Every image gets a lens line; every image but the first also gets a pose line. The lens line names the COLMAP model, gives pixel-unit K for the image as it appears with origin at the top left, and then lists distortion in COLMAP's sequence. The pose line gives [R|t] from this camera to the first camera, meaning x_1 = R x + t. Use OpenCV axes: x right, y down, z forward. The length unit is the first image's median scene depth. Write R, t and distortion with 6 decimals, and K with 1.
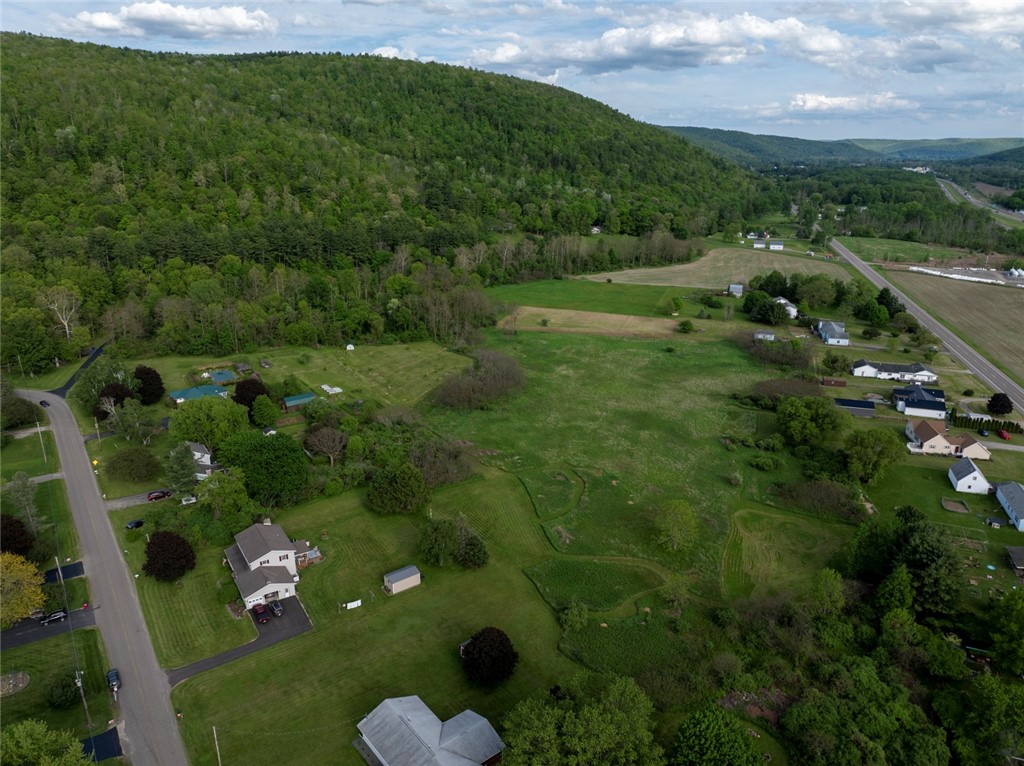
lens RADIAL K [[723.4, 0, 520.6], [0, 723.4, 365.9], [0, 0, 1]] dist [-0.042238, 0.008871]
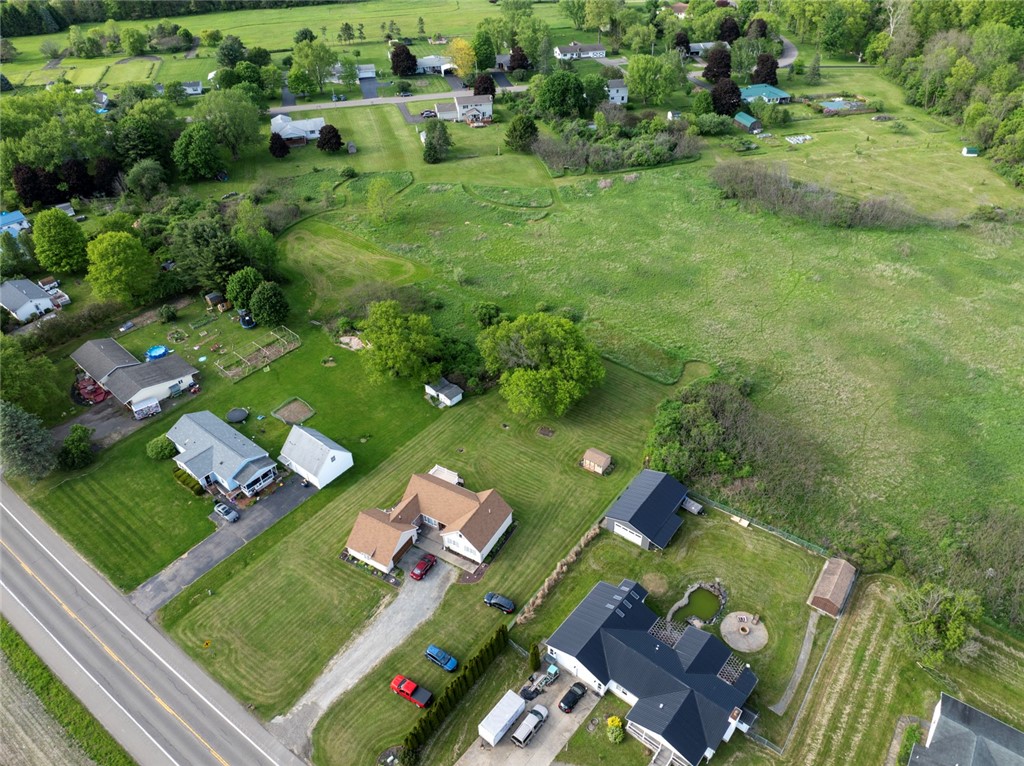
lens RADIAL K [[723.4, 0, 520.6], [0, 723.4, 365.9], [0, 0, 1]] dist [-0.042238, 0.008871]
pose [[-0.345345, 0.558474, -0.754218, 0.753016], [-0.273213, 0.709023, 0.650109, -0.273344], [0.897826, 0.430574, -0.092275, 0.890782]]
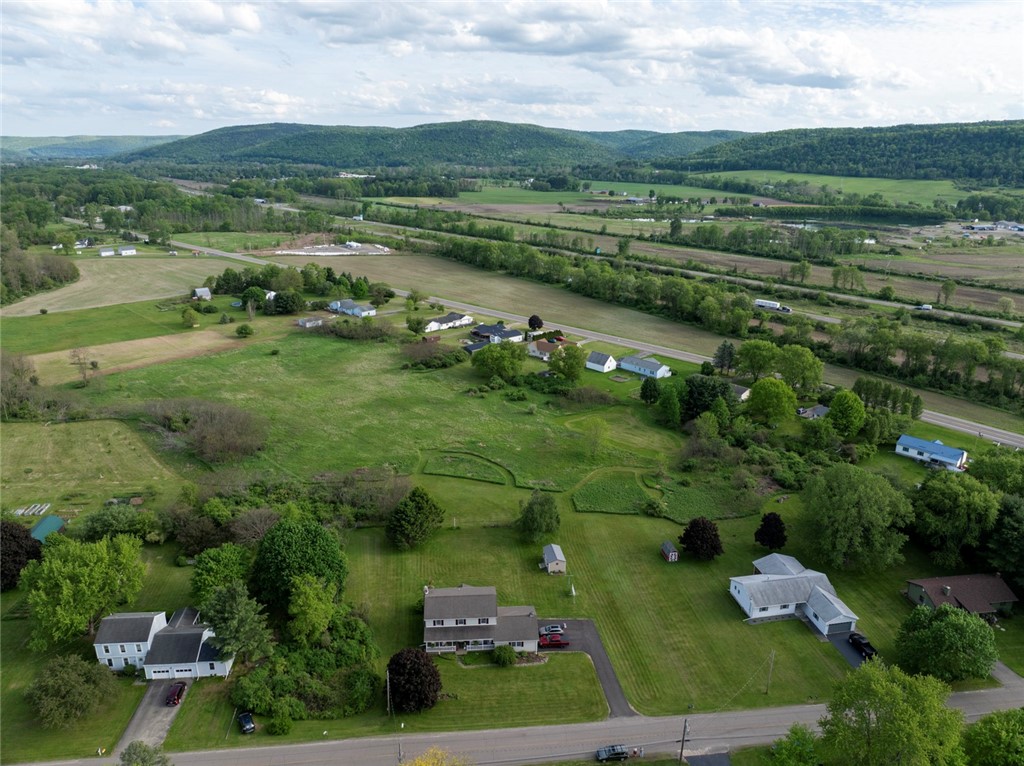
lens RADIAL K [[723.4, 0, 520.6], [0, 723.4, 365.9], [0, 0, 1]] dist [-0.042238, 0.008871]
pose [[0.480146, -0.251493, 0.840364, -0.564021], [0.248448, 0.957779, 0.144680, -0.077435], [-0.841269, 0.139319, 0.522357, 0.256500]]
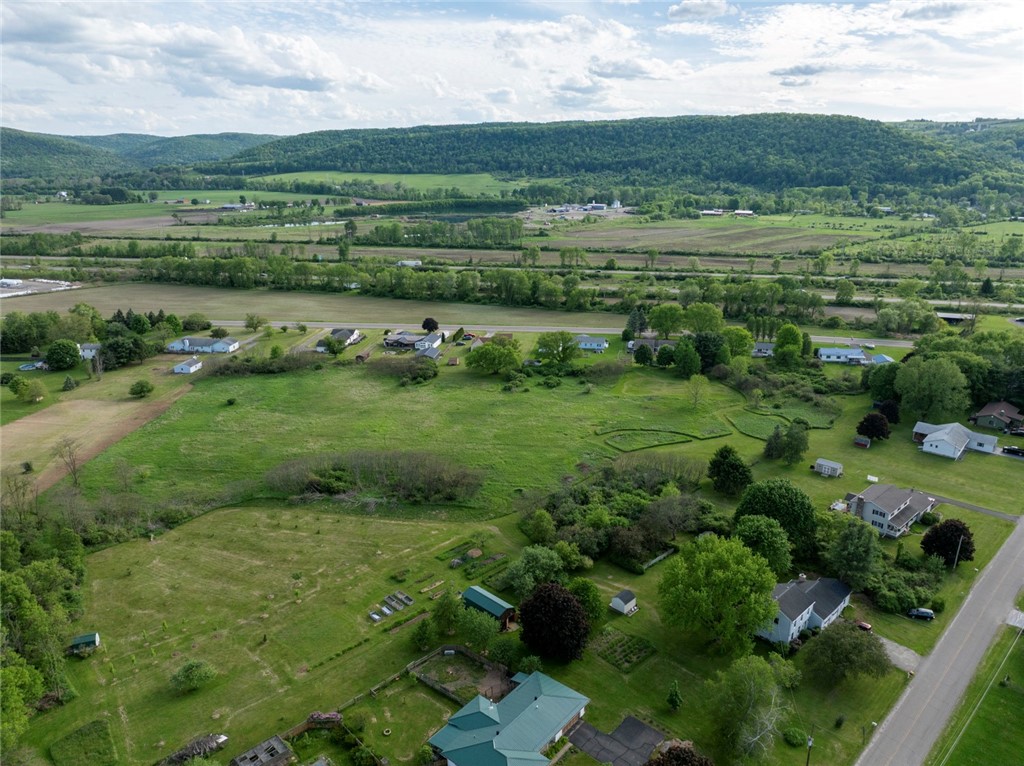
lens RADIAL K [[711.9, 0, 521.0], [0, 711.9, 383.5], [0, 0, 1]] dist [-0.035027, 0.002837]
pose [[-0.156358, -0.308392, 0.938321, -0.727083], [0.289327, 0.894032, 0.342048, -0.270082], [-0.944374, 0.324963, -0.050563, 0.885788]]
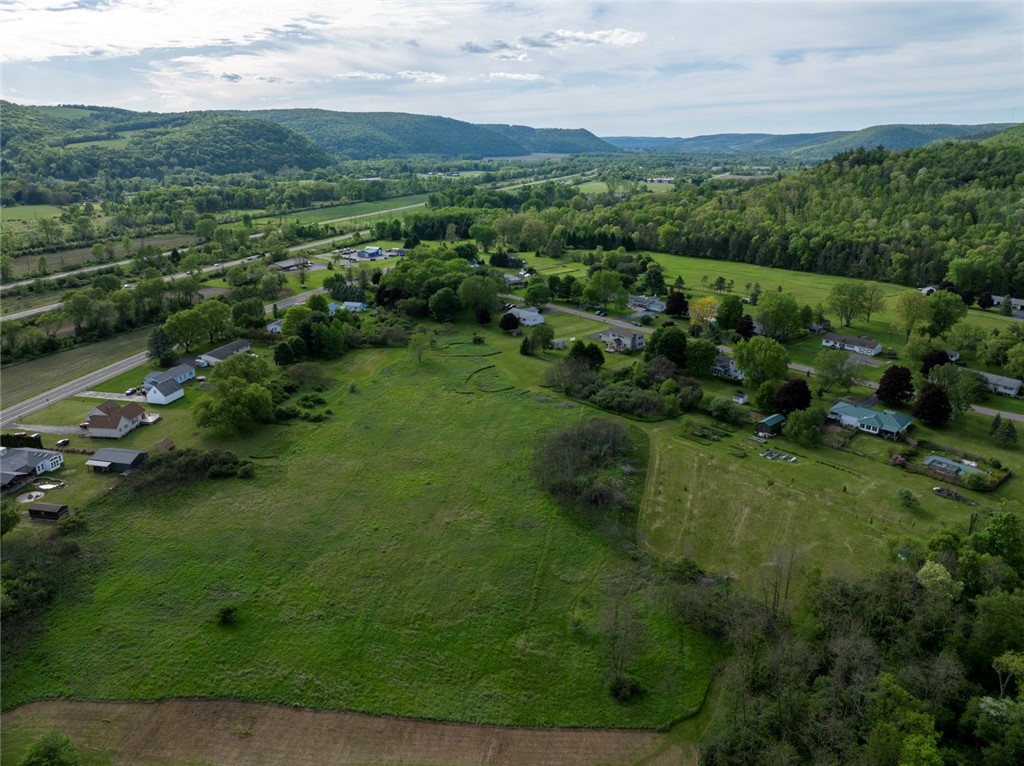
lens RADIAL K [[723.4, 0, 520.6], [0, 723.4, 365.9], [0, 0, 1]] dist [-0.042238, 0.008871]
pose [[-0.994905, 0.017619, -0.099269, 0.088587], [-0.041192, 0.827652, 0.559729, -0.473342], [0.092022, 0.560966, -0.822709, 1.568091]]
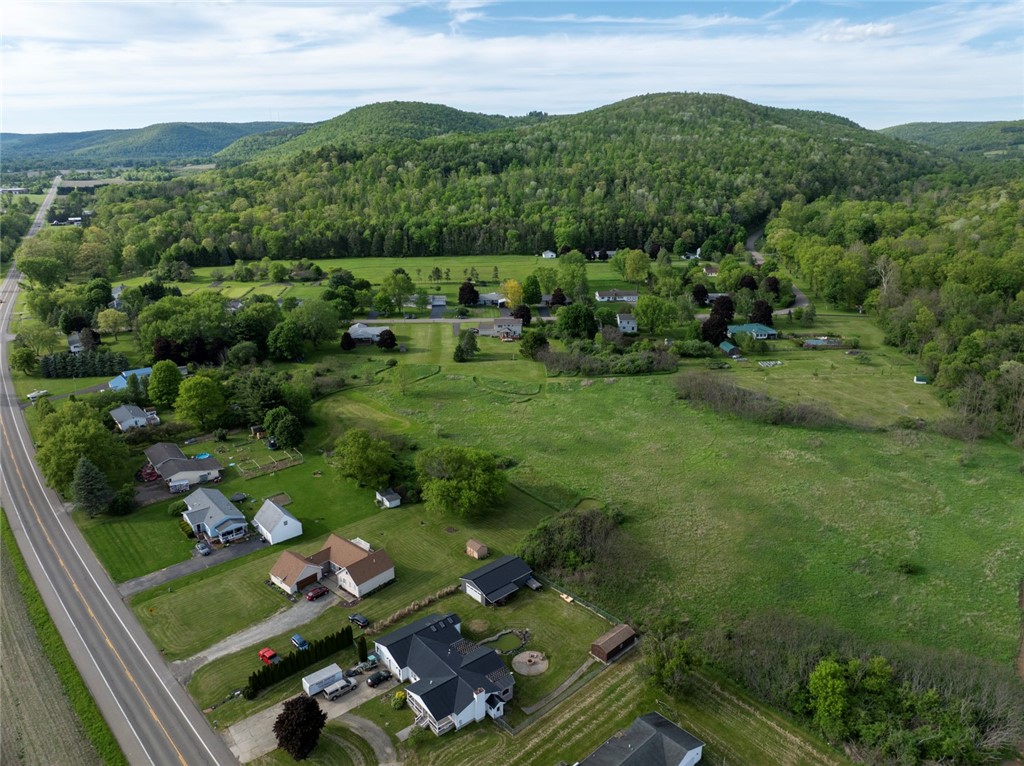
lens RADIAL K [[711.9, 0, 521.0], [0, 711.9, 383.5], [0, 0, 1]] dist [-0.035027, 0.002837]
pose [[-0.513528, 0.266161, -0.815750, 0.848583], [-0.257551, 0.859032, 0.442415, -0.331966], [0.818509, 0.437289, -0.372587, 1.114371]]
